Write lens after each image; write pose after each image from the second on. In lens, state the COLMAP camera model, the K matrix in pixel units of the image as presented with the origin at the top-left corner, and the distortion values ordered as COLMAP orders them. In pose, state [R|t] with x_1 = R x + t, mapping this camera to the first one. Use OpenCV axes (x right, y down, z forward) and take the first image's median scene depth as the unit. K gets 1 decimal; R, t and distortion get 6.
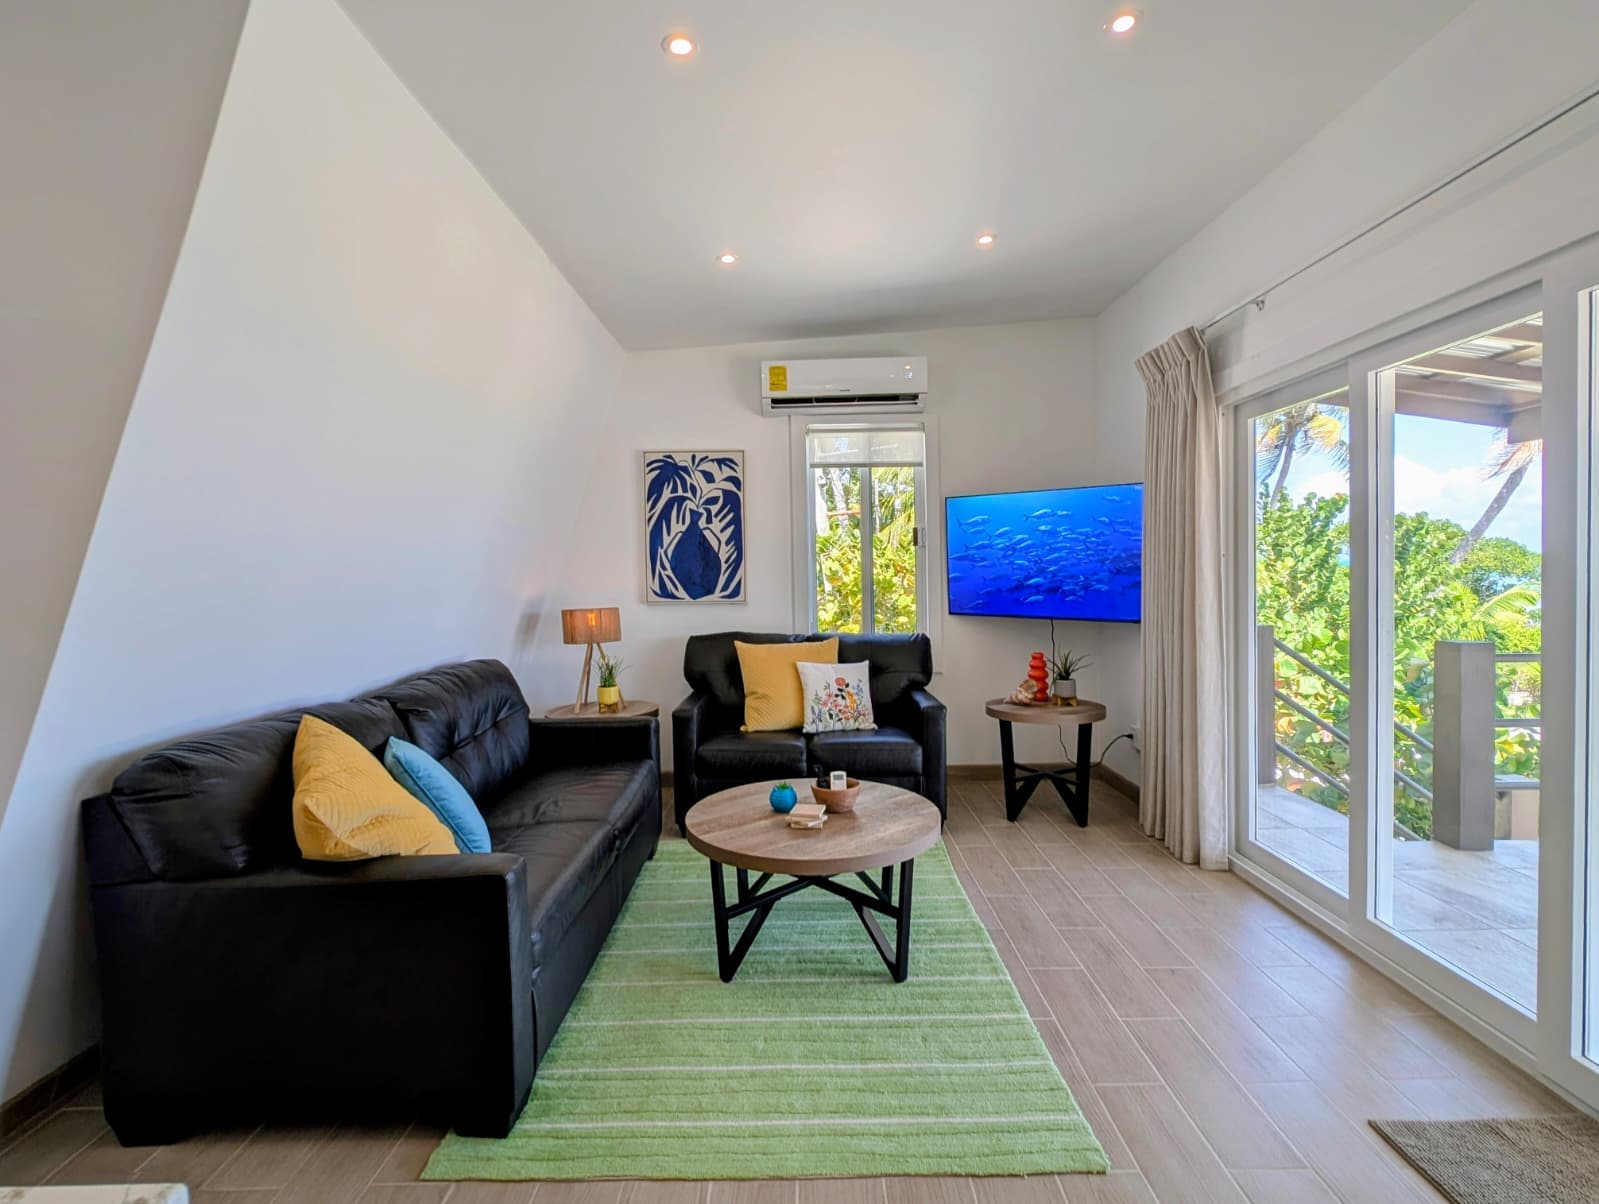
lens RADIAL K [[763.2, 0, 789.9], [0, 763.2, 595.3], [0, 0, 1]] dist [0.006739, -0.005046]
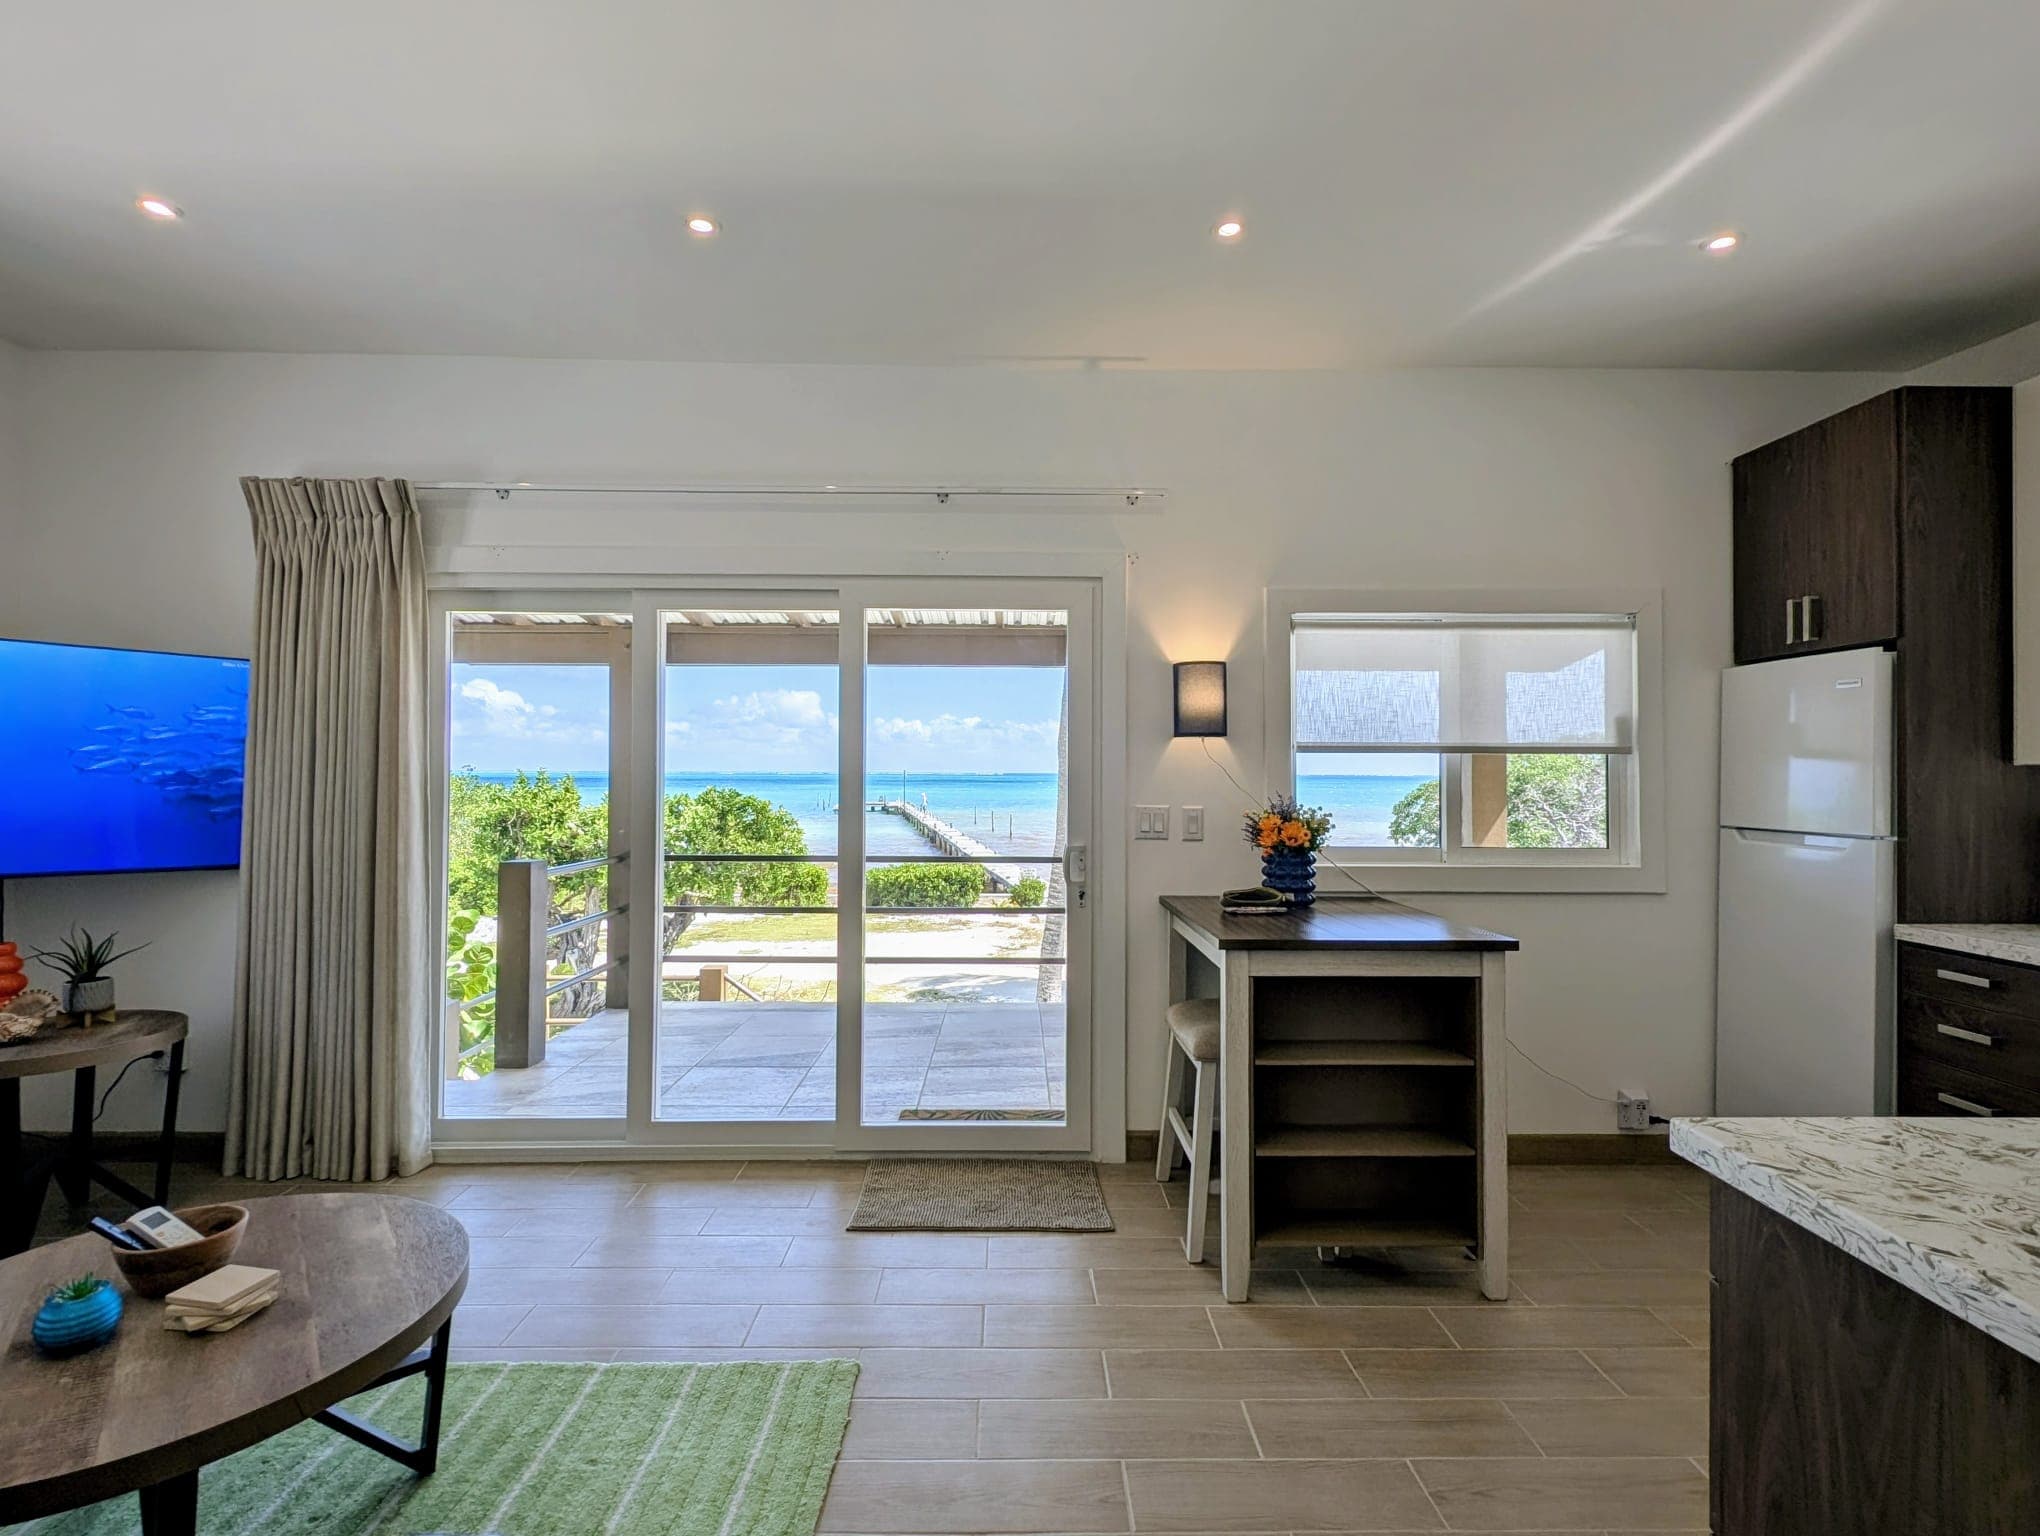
lens RADIAL K [[973.6, 0, 1005.3], [0, 973.6, 762.5], [0, 0, 1]] dist [0.006739, -0.005046]
pose [[-0.018888, 0.038705, 0.999072, -0.385657], [0.025398, 0.998947, -0.038220, -0.006575], [-0.999499, 0.024653, -0.019851, 0.324004]]
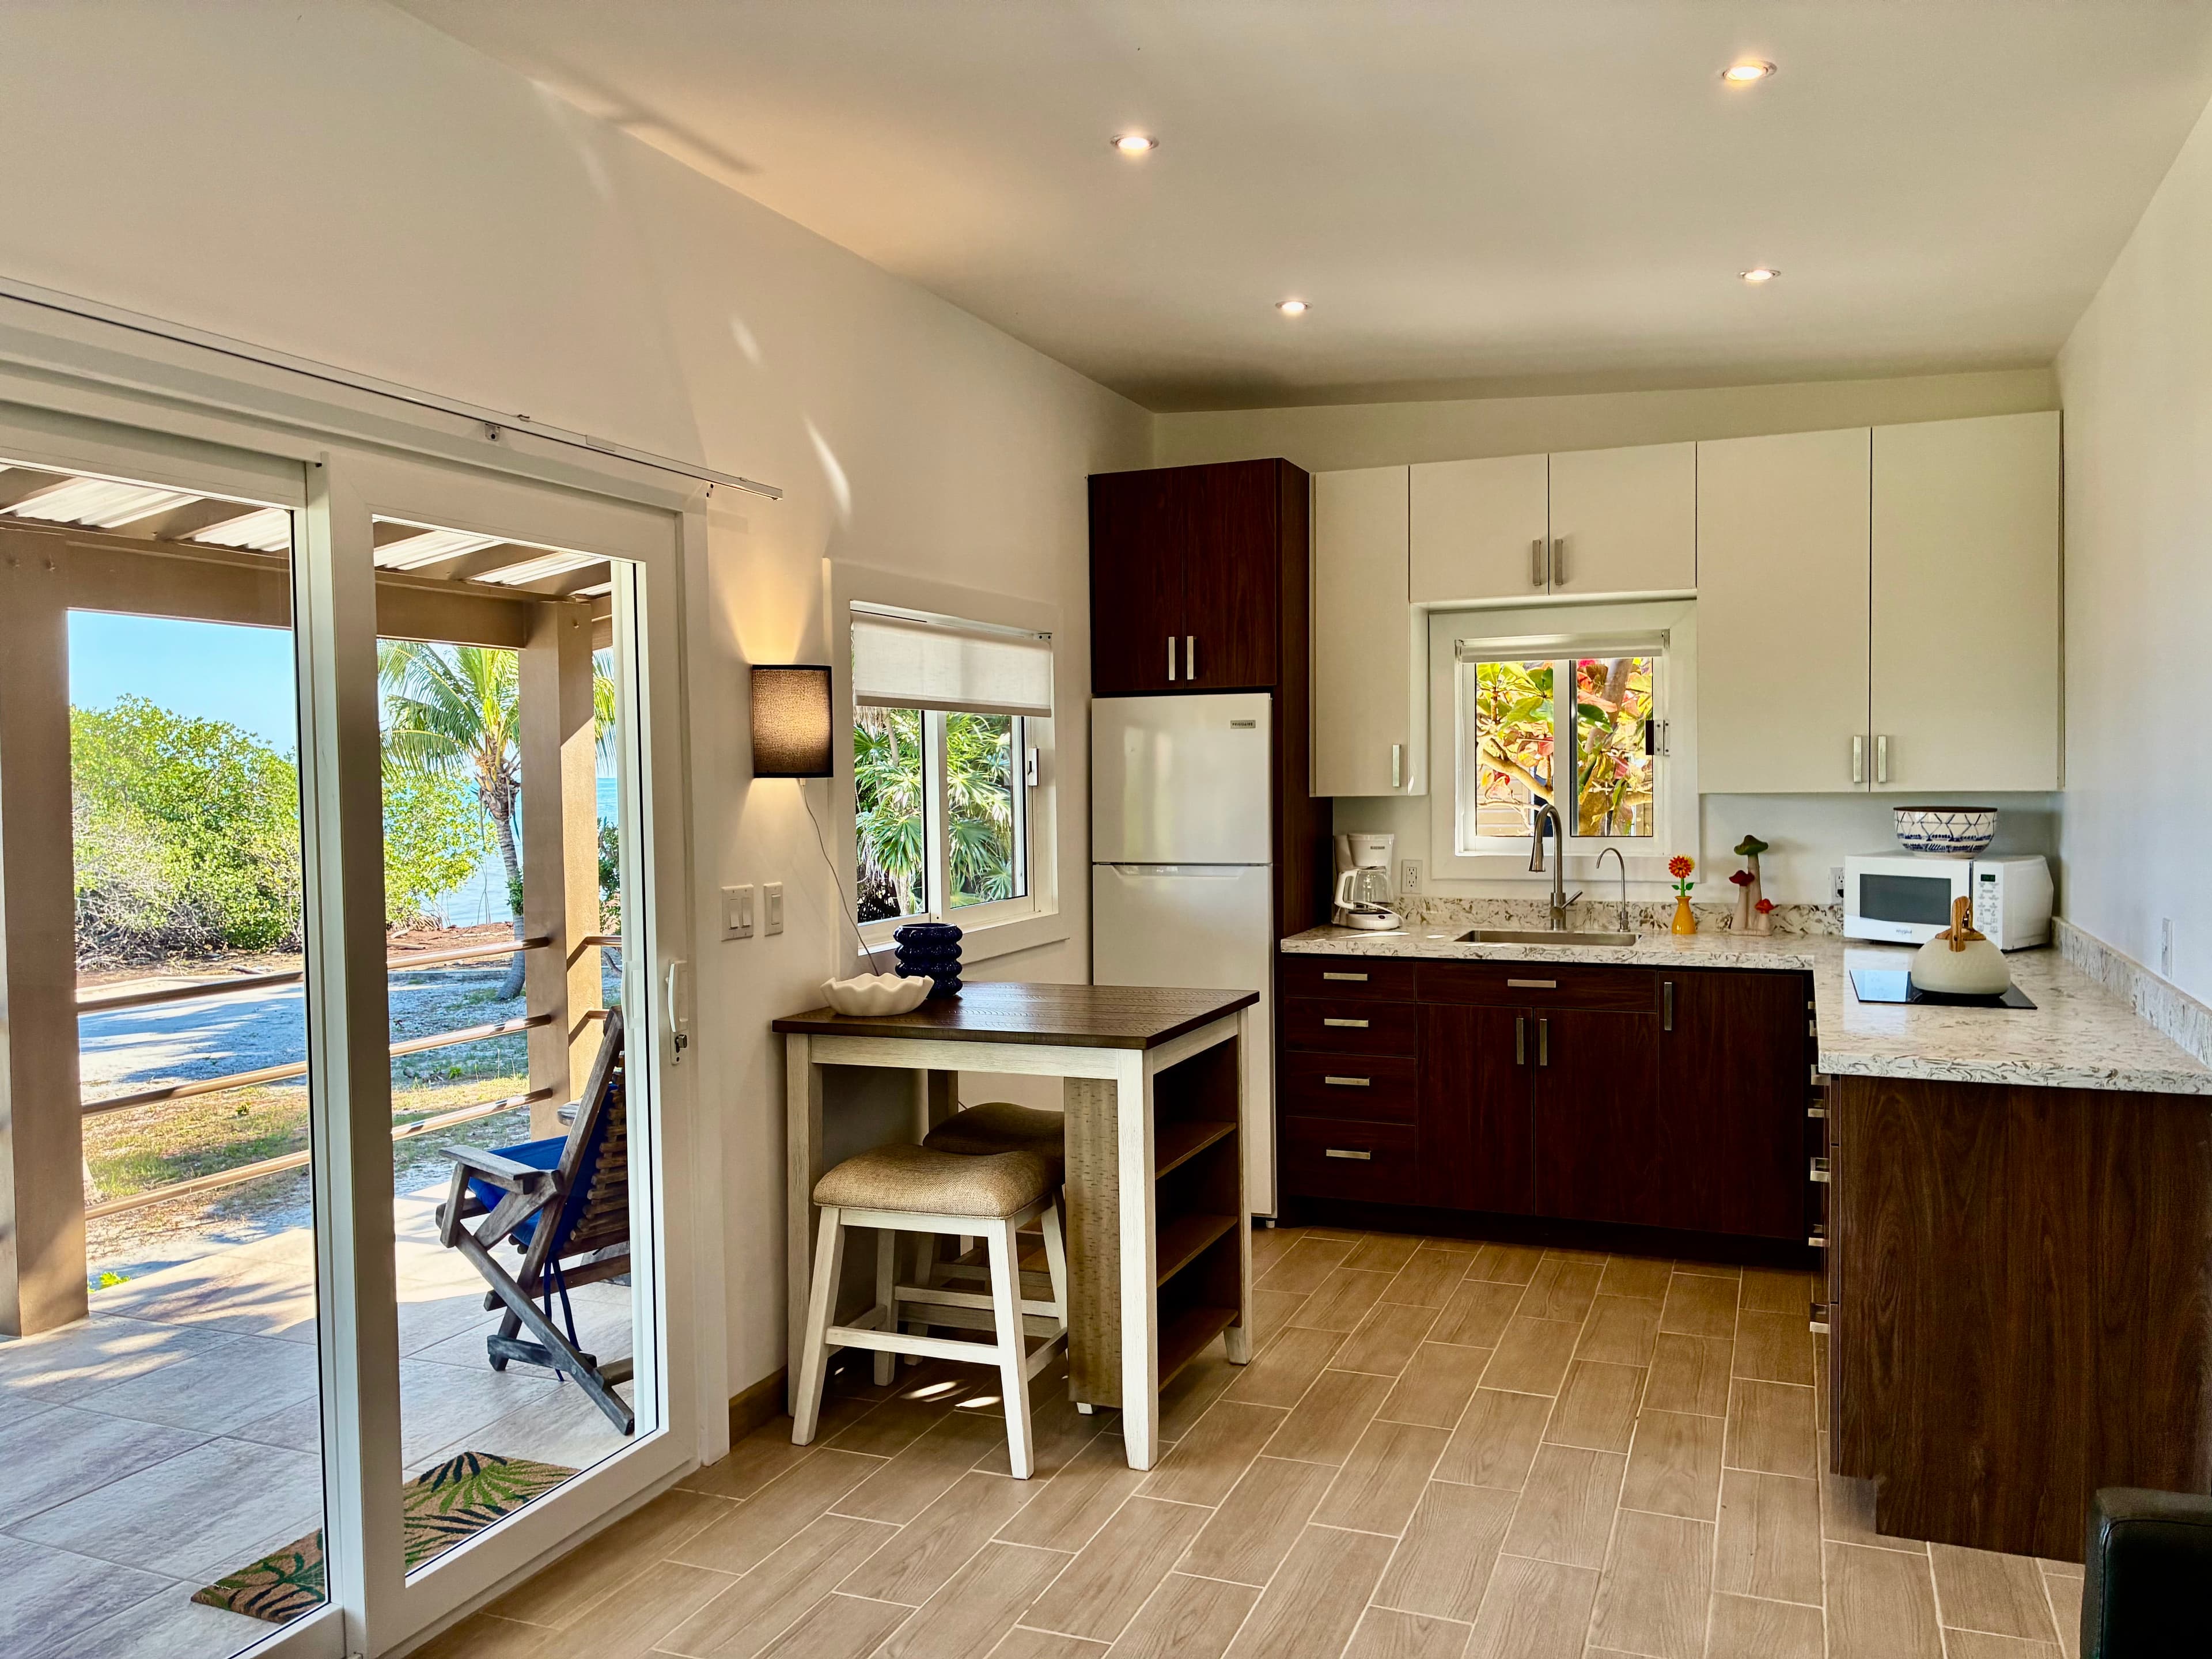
lens RADIAL K [[1682.0, 0, 1102.8], [0, 1682.0, 850.2], [0, 0, 1]] dist [0.008492, -0.004334]
pose [[-0.934528, 0.021910, 0.355215, -0.059407], [0.048946, 0.996531, 0.067304, -0.070801], [-0.352508, 0.080284, -0.932358, 0.969417]]
